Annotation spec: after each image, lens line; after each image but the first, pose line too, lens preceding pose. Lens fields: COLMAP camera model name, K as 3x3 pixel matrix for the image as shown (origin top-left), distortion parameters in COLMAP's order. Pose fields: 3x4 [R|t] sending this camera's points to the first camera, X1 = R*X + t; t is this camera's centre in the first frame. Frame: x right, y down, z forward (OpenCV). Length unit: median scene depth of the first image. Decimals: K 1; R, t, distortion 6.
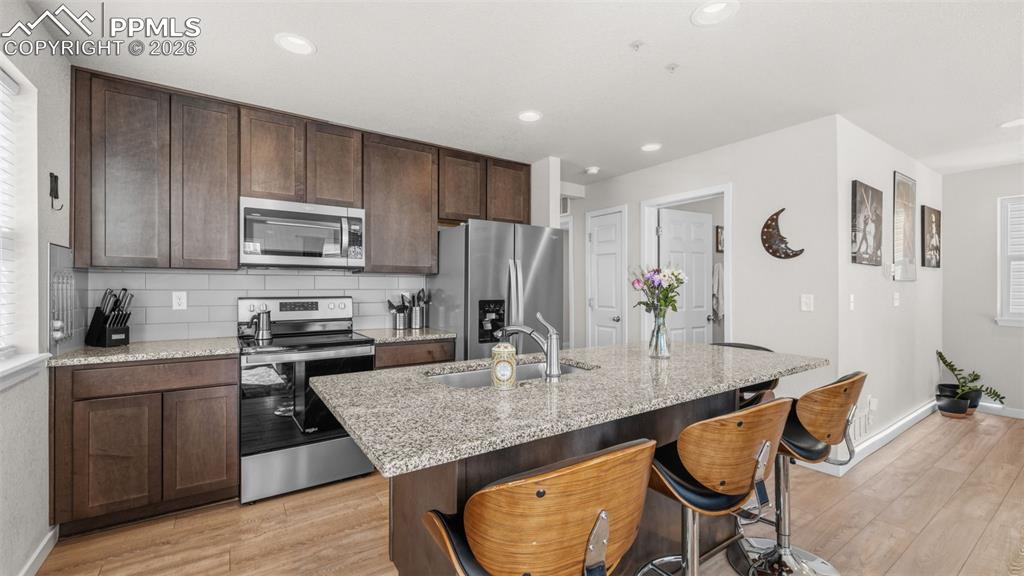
lens RADIAL K [[420.8, 0, 509.2], [0, 420.8, 286.6], [0, 0, 1]] dist [0.004760, -0.001213]
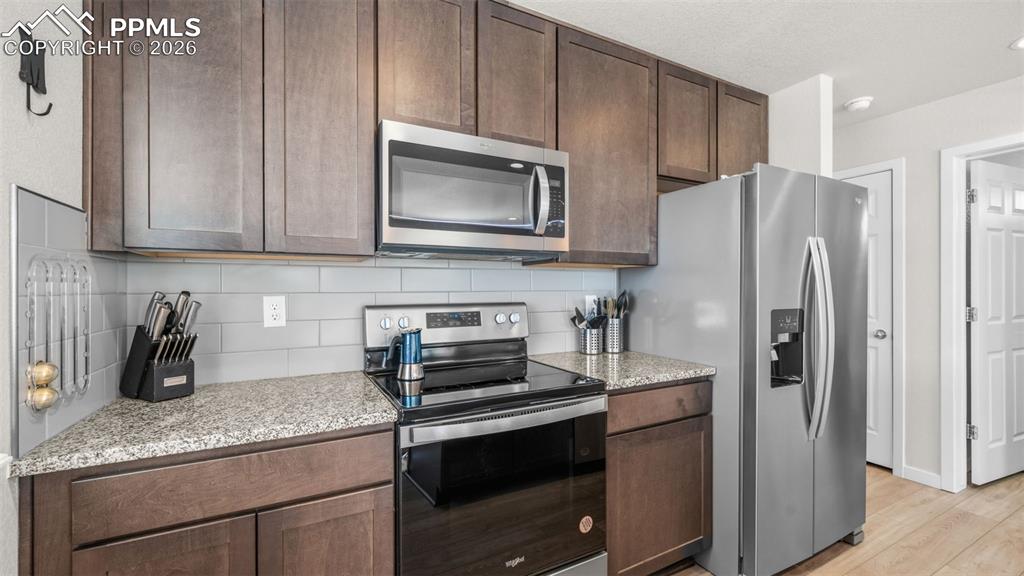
lens RADIAL K [[420.8, 0, 507.5], [0, 420.8, 286.8], [0, 0, 1]] dist [0.004760, -0.001213]
pose [[0.994158, -0.003039, -0.107895, -0.383936], [0.003143, 0.999995, 0.000793, -0.000149], [0.107892, -0.001127, 0.994162, 0.439460]]
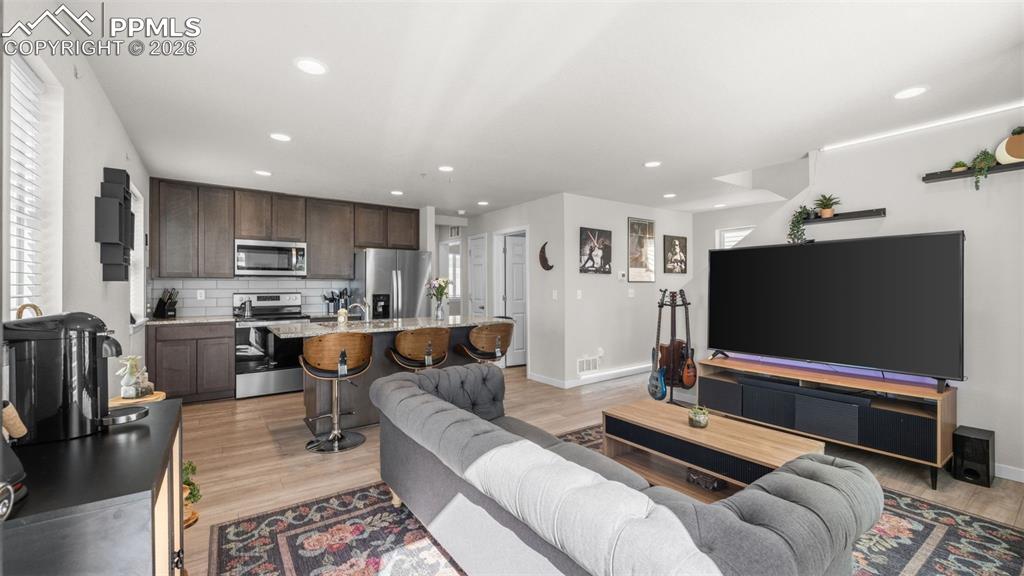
lens RADIAL K [[420.8, 0, 509.7], [0, 420.8, 284.5], [0, 0, 1]] dist [0.004760, -0.001213]
pose [[0.999563, -0.002610, 0.029455, 0.479867], [0.002638, 0.999996, -0.000917, -0.005966], [-0.029453, 0.000995, 0.999566, -0.827761]]
